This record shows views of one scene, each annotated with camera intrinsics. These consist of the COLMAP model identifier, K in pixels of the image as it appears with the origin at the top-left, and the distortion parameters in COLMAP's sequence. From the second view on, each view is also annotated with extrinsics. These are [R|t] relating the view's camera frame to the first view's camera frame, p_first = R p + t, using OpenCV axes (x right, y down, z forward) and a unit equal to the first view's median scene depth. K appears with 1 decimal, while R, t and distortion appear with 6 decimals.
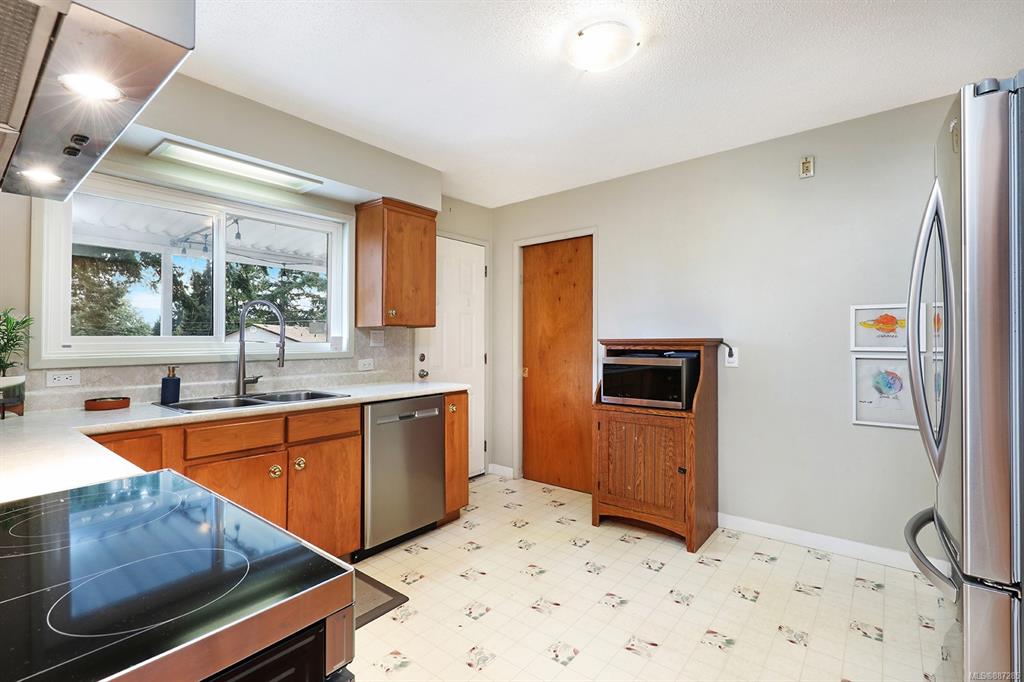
lens RADIAL K [[455.6, 0, 512.0], [0, 455.6, 341.0], [0, 0, 1]] dist [0.002018, 0.000178]
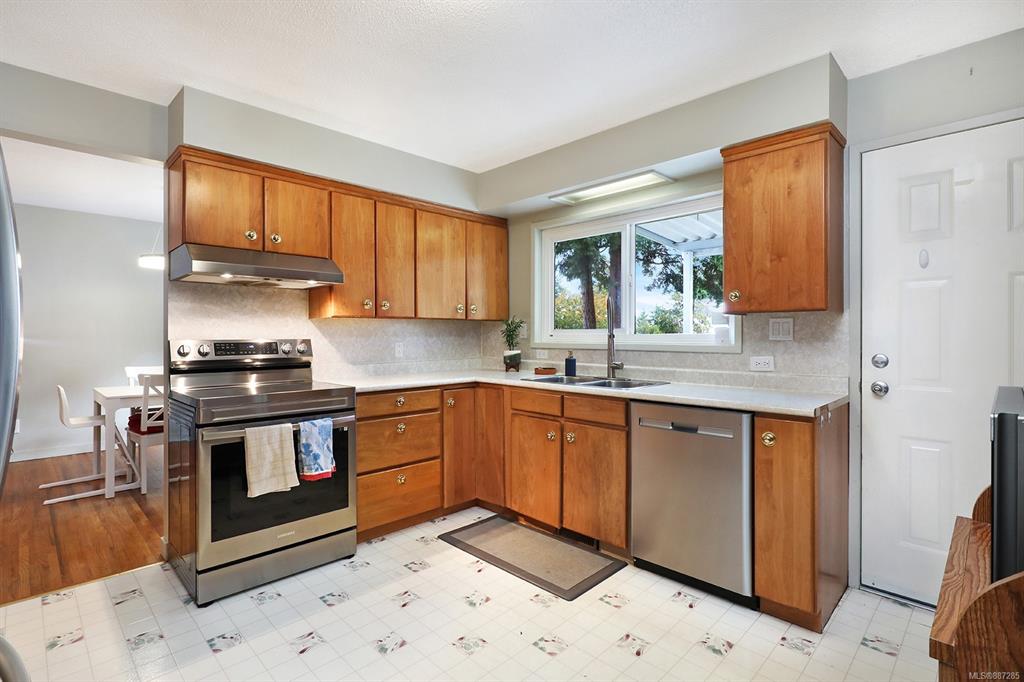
lens RADIAL K [[496.6, 0, 512.0], [0, 496.6, 341.0], [0, 0, 1]] dist [0.001948, 0.000008]
pose [[-0.096243, 0.019752, -0.995162, 0.747569], [-0.000335, 0.999802, 0.019877, -0.003987], [0.995358, 0.002247, -0.096218, 0.889586]]
